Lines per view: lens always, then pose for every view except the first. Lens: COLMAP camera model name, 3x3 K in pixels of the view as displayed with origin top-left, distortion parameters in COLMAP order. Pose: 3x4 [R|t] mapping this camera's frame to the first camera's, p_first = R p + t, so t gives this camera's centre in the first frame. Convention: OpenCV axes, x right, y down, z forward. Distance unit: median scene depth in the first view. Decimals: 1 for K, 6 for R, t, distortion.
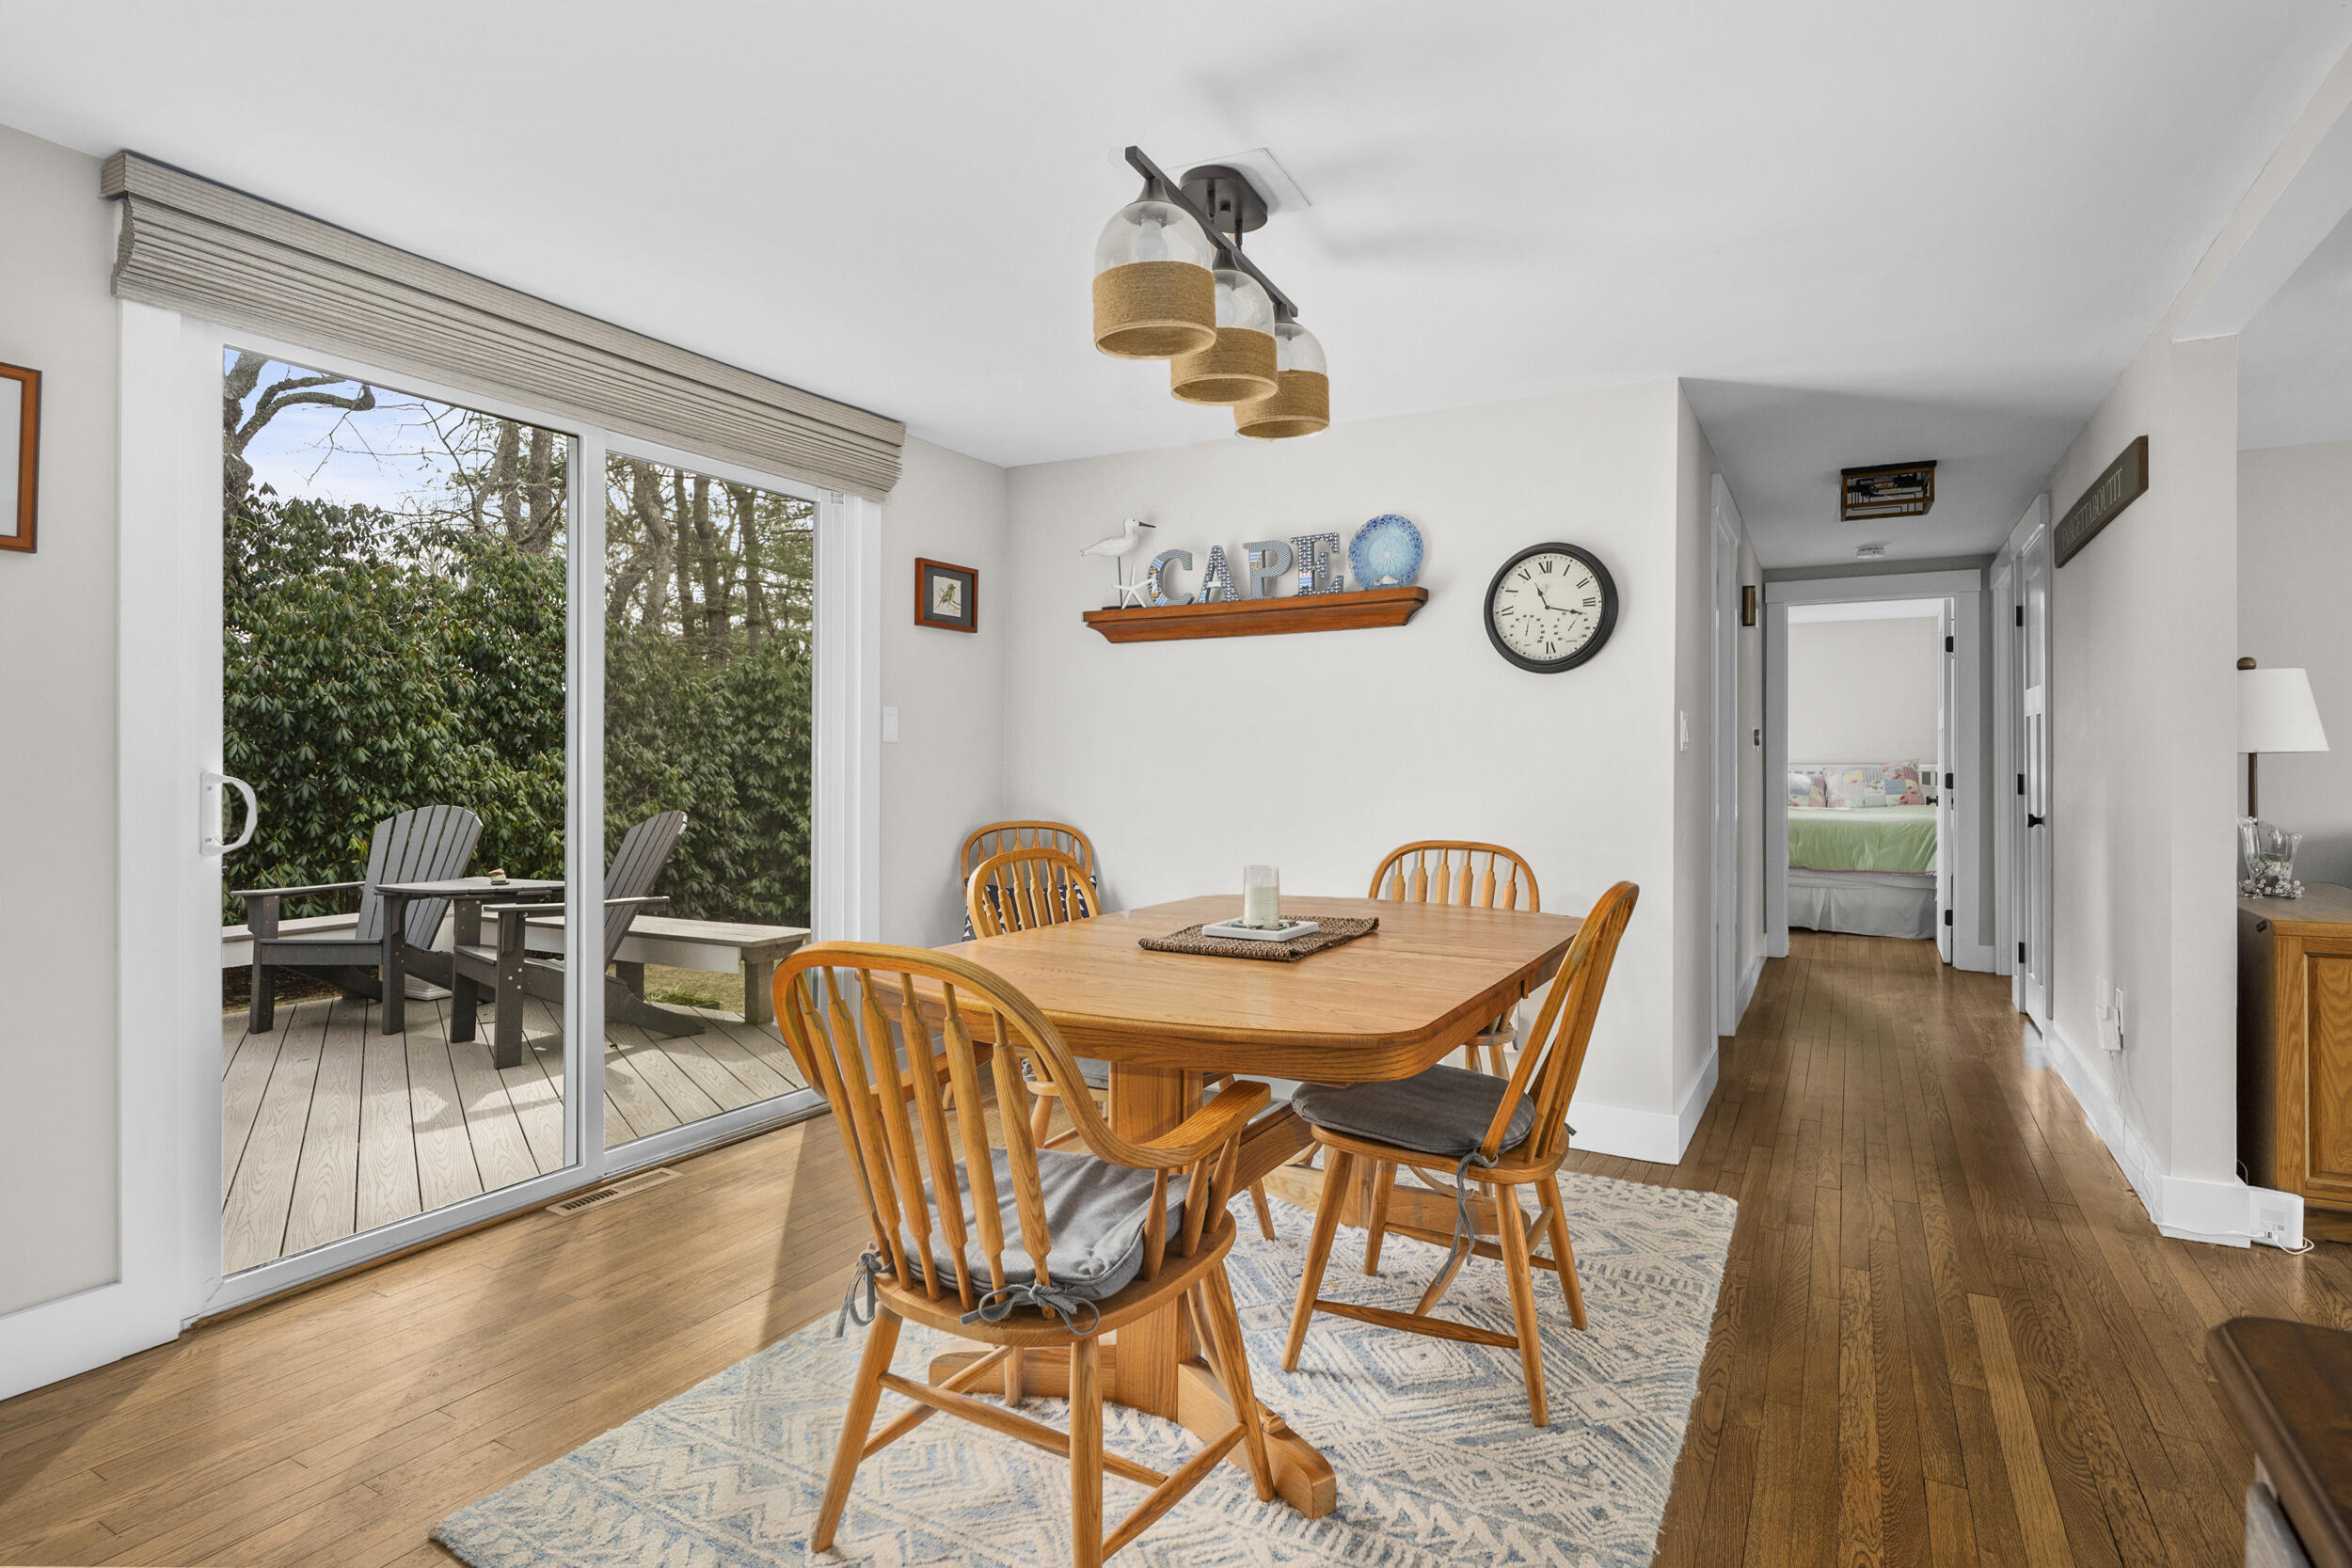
lens RADIAL K [[1221.0, 0, 1171.2], [0, 1221.0, 753.7], [0, 0, 1]] dist [0.002065, -0.000074]
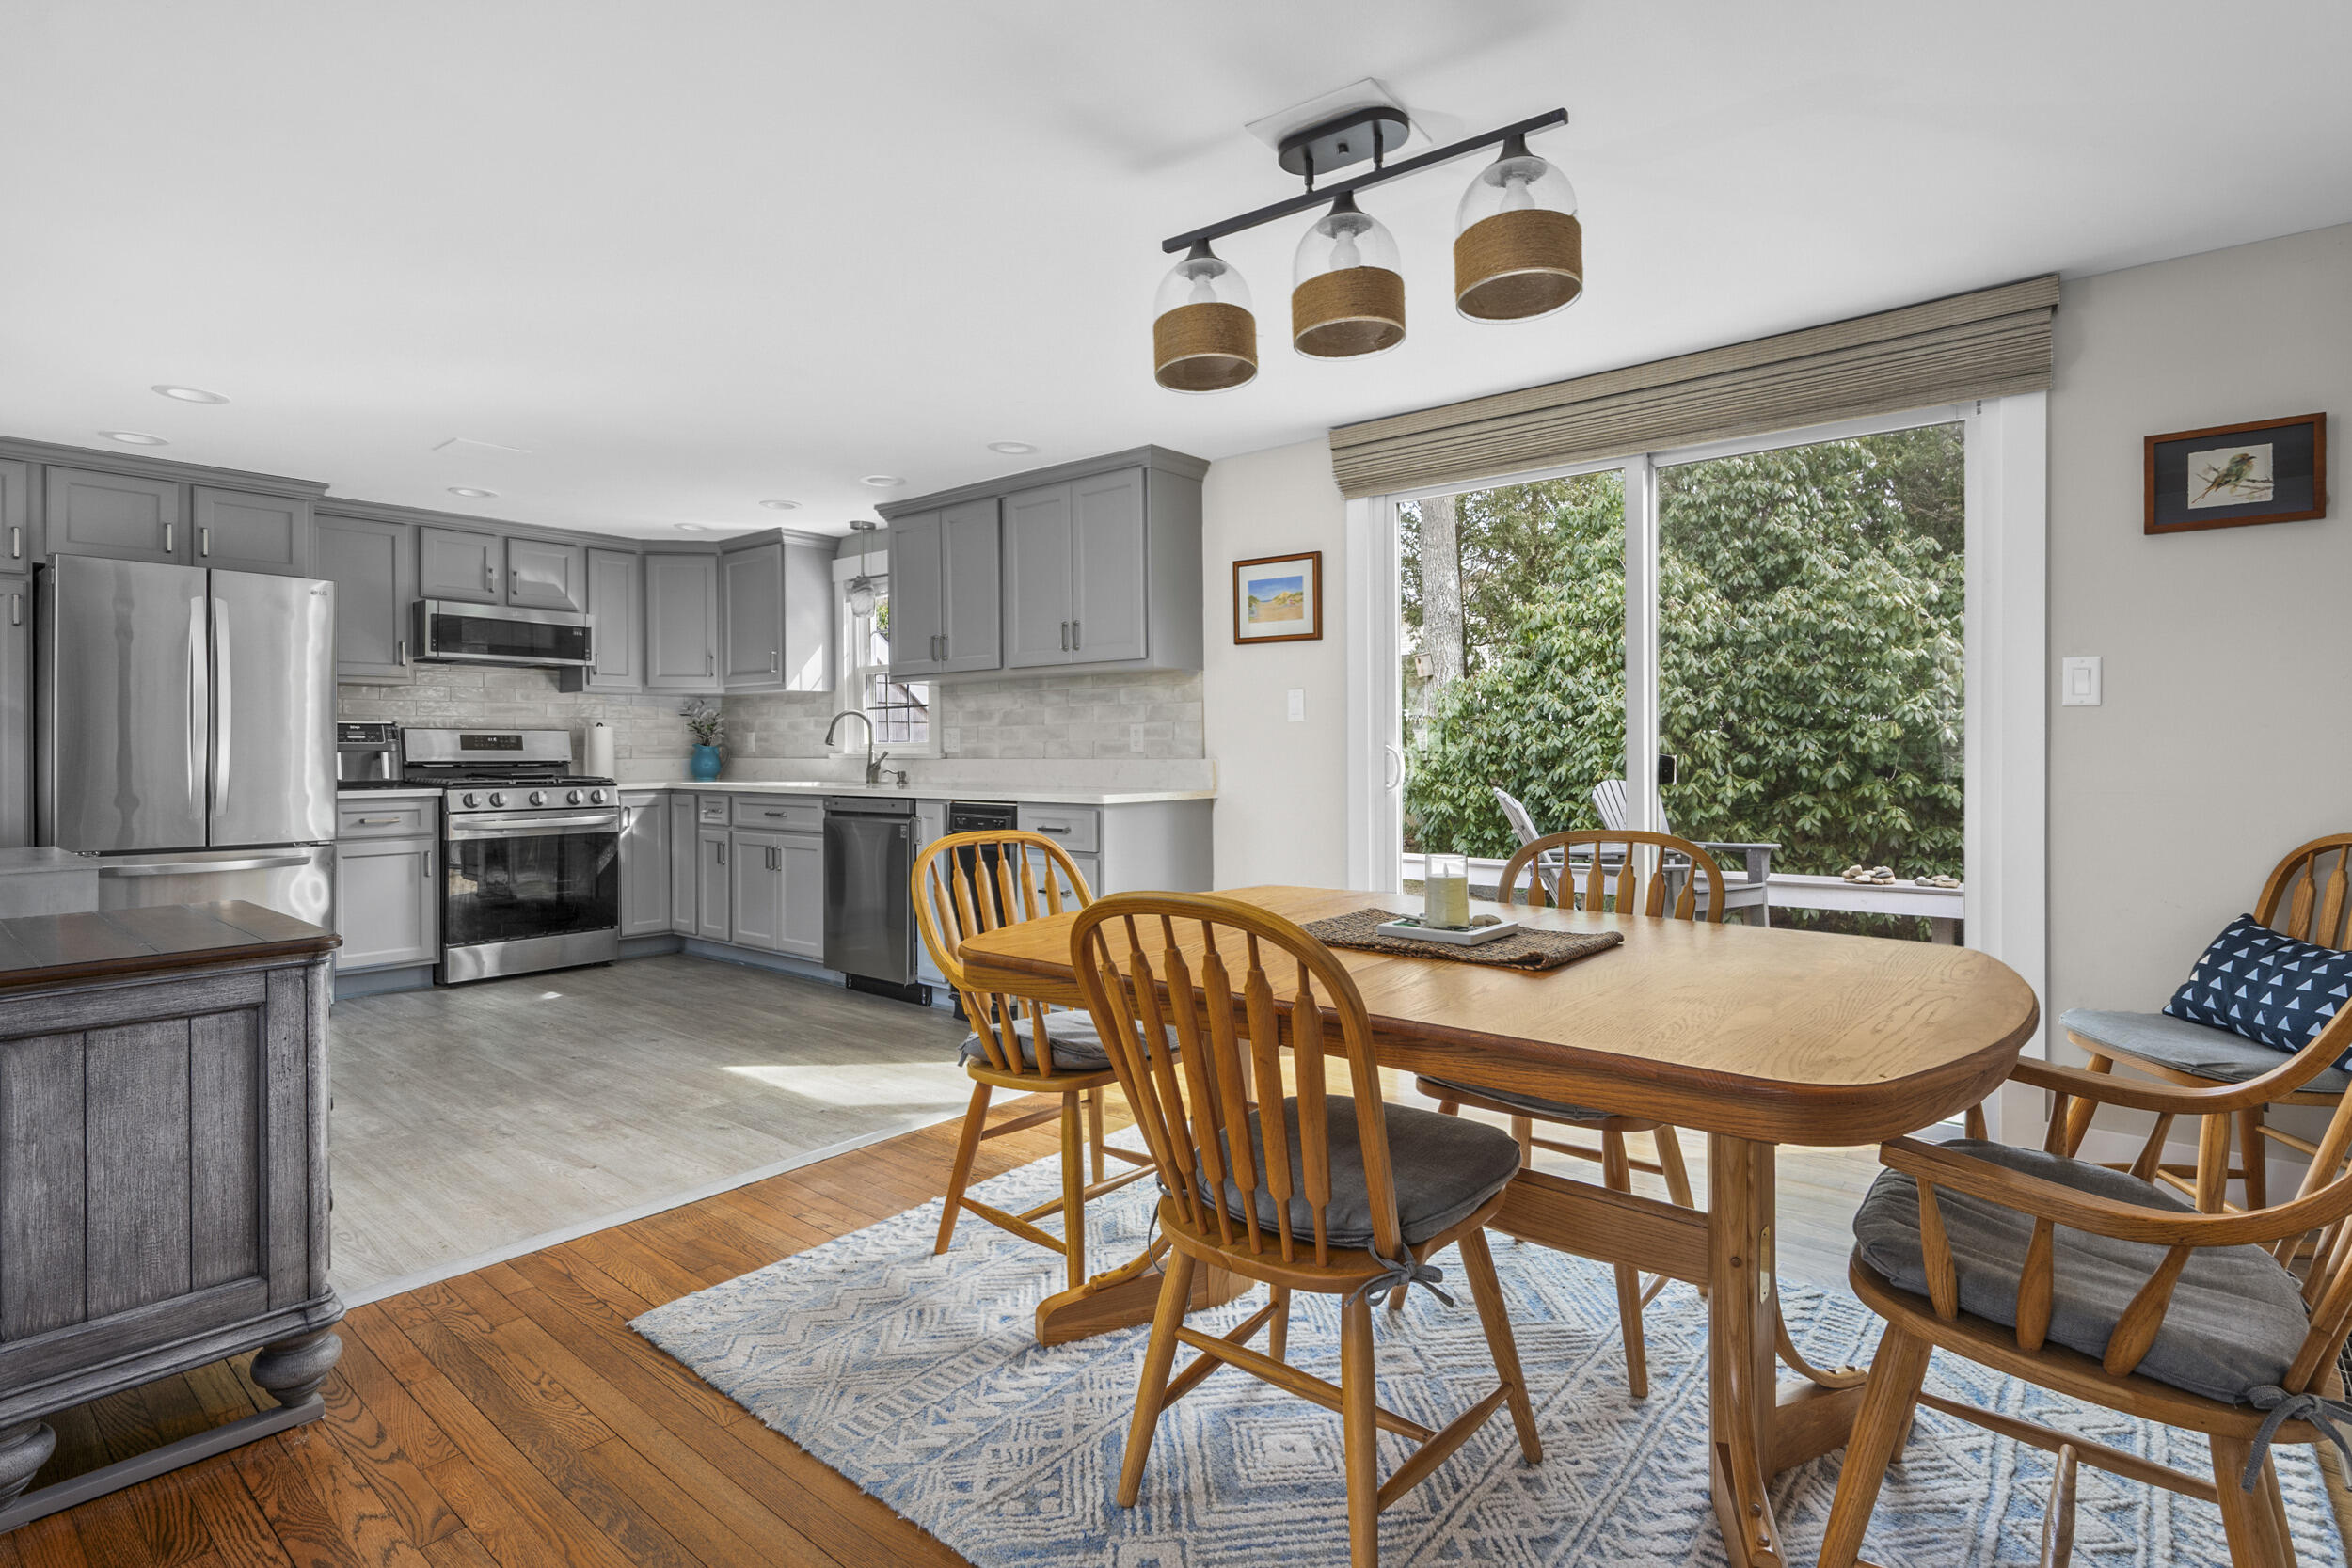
lens RADIAL K [[1164.5, 0, 1199.3], [0, 1164.5, 753.6], [0, 0, 1]] dist [-0.002057, -0.000101]
pose [[-0.174714, 0.002143, -0.984617, 0.589126], [0.009551, 0.999954, 0.000482, 0.014384], [0.984573, -0.009320, -0.174727, 0.645245]]
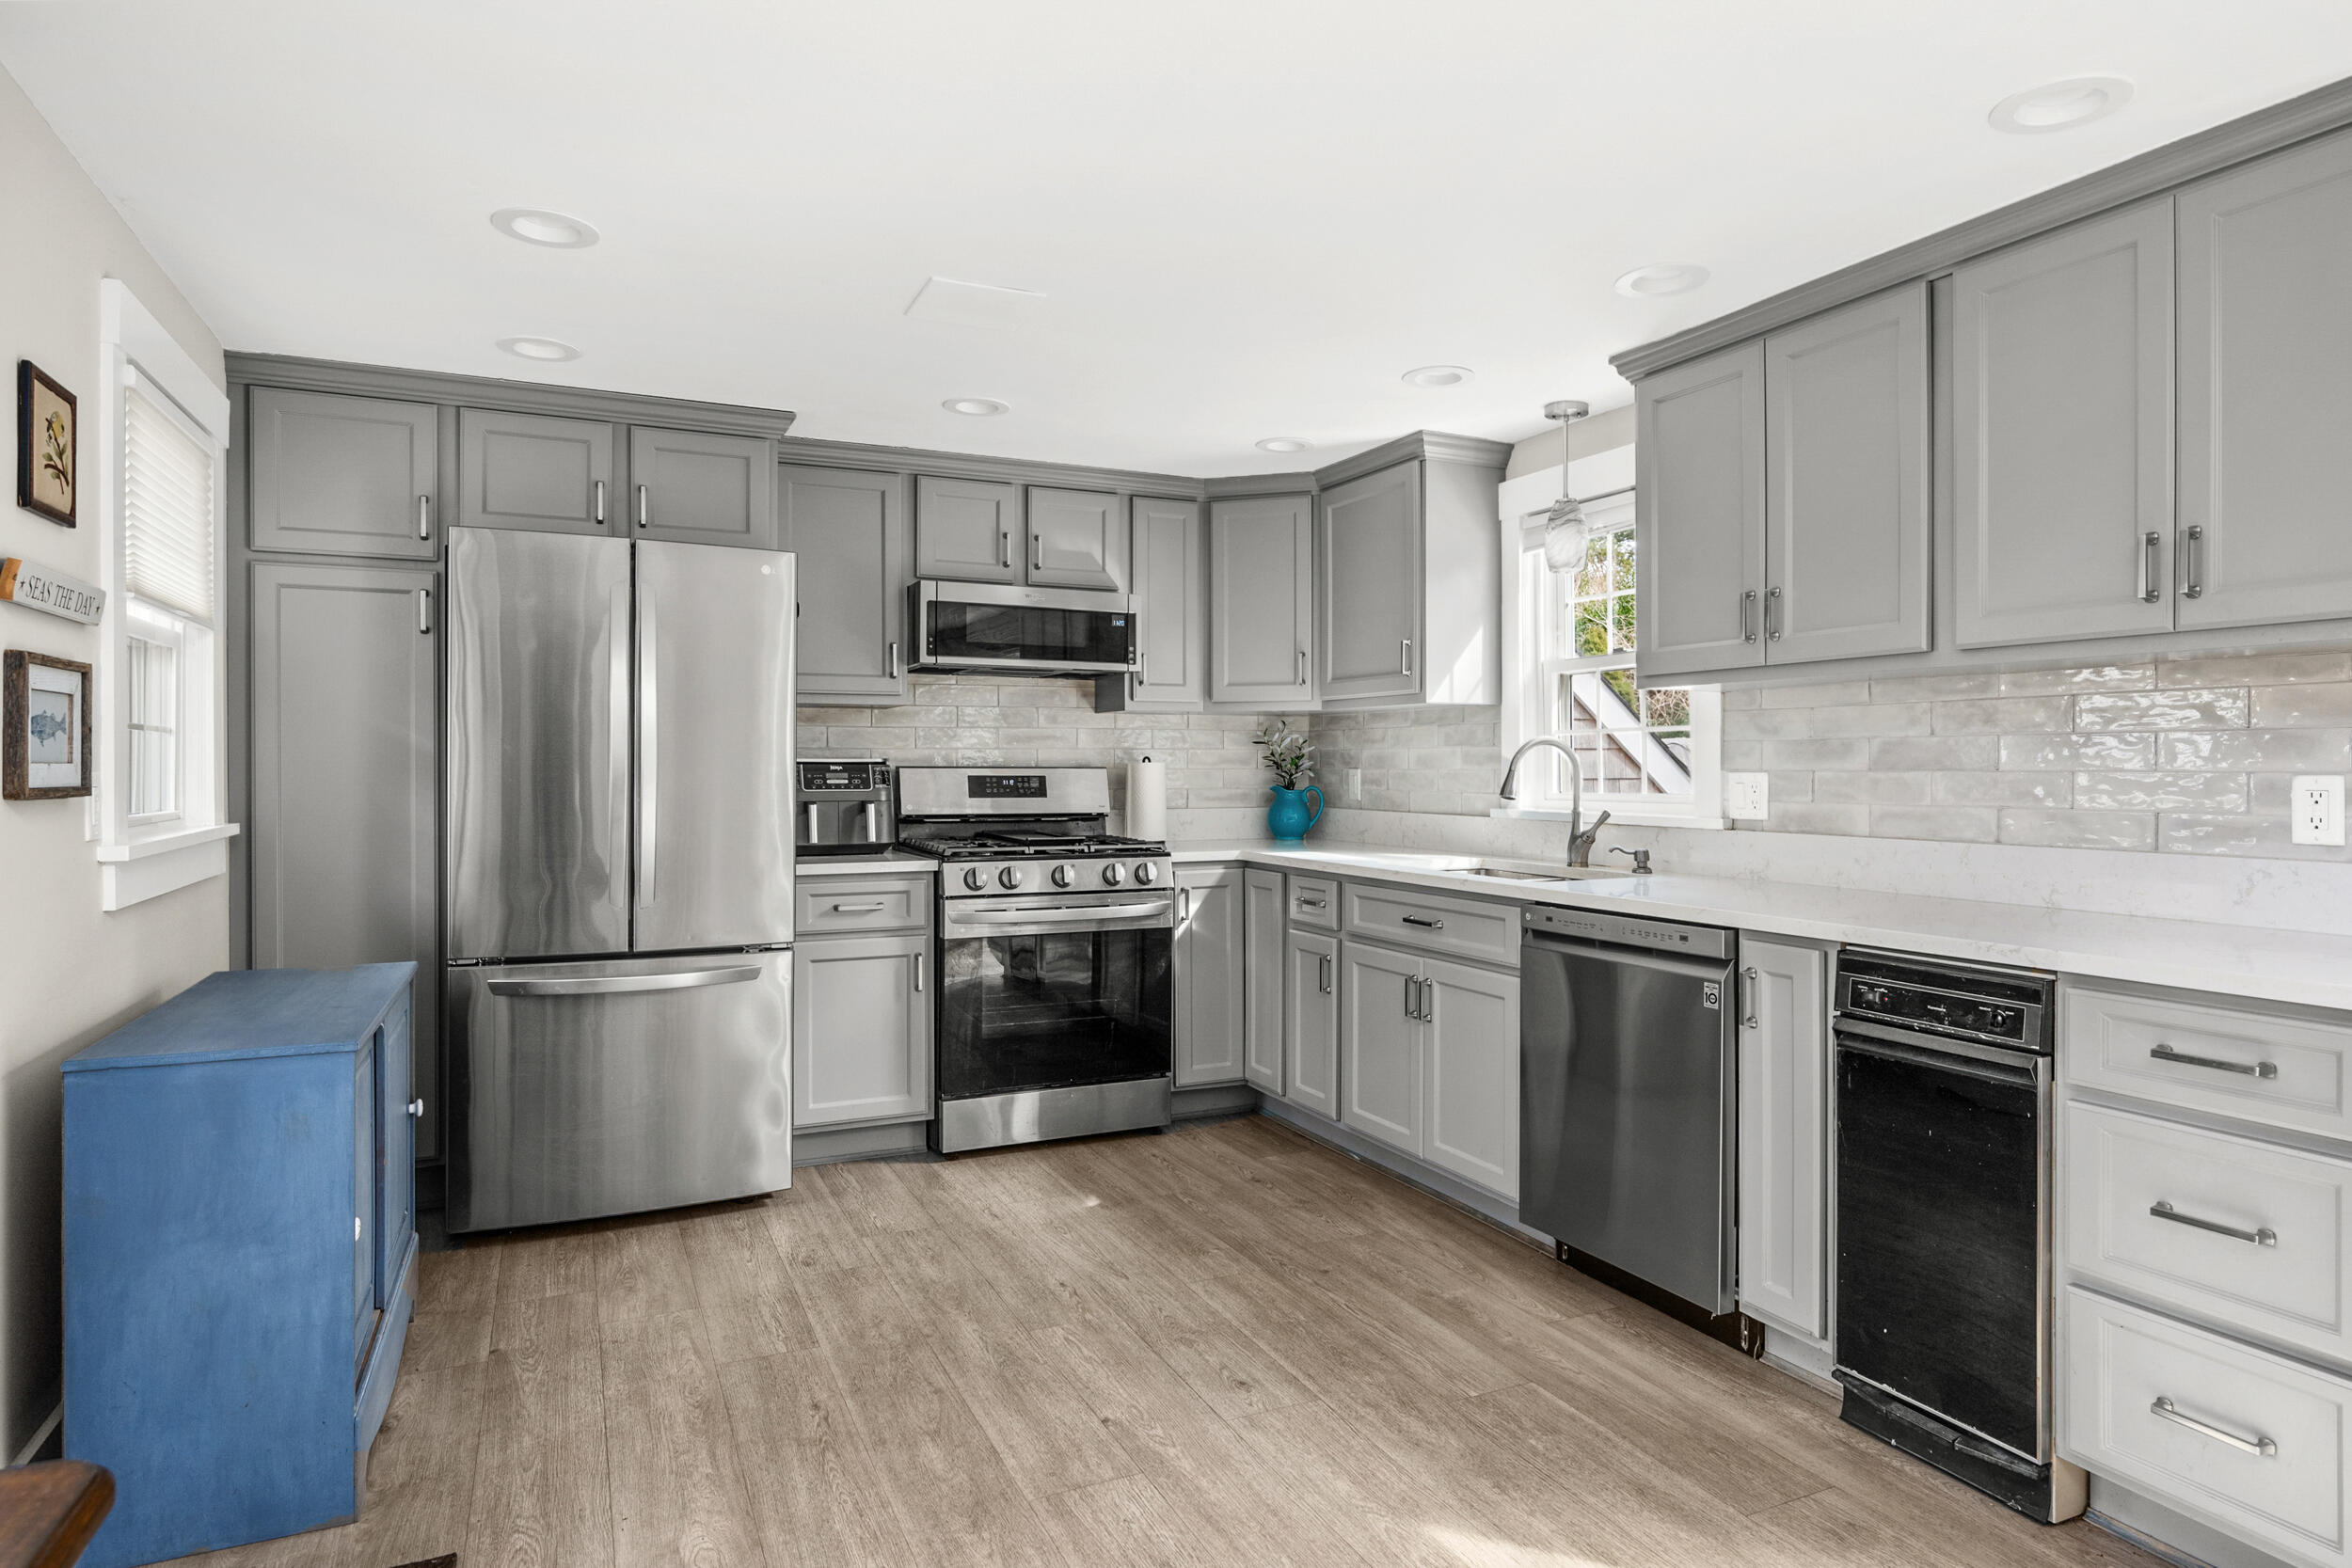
lens RADIAL K [[1338.4, 0, 1176.0], [0, 1338.4, 784.0], [0, 0, 1]] dist [-0.004559, -0.000827]
pose [[-0.584239, 0.008900, -0.811533, 0.137498], [0.003360, 0.999958, 0.008548, -0.020931], [0.811575, 0.002267, -0.584244, 0.292554]]
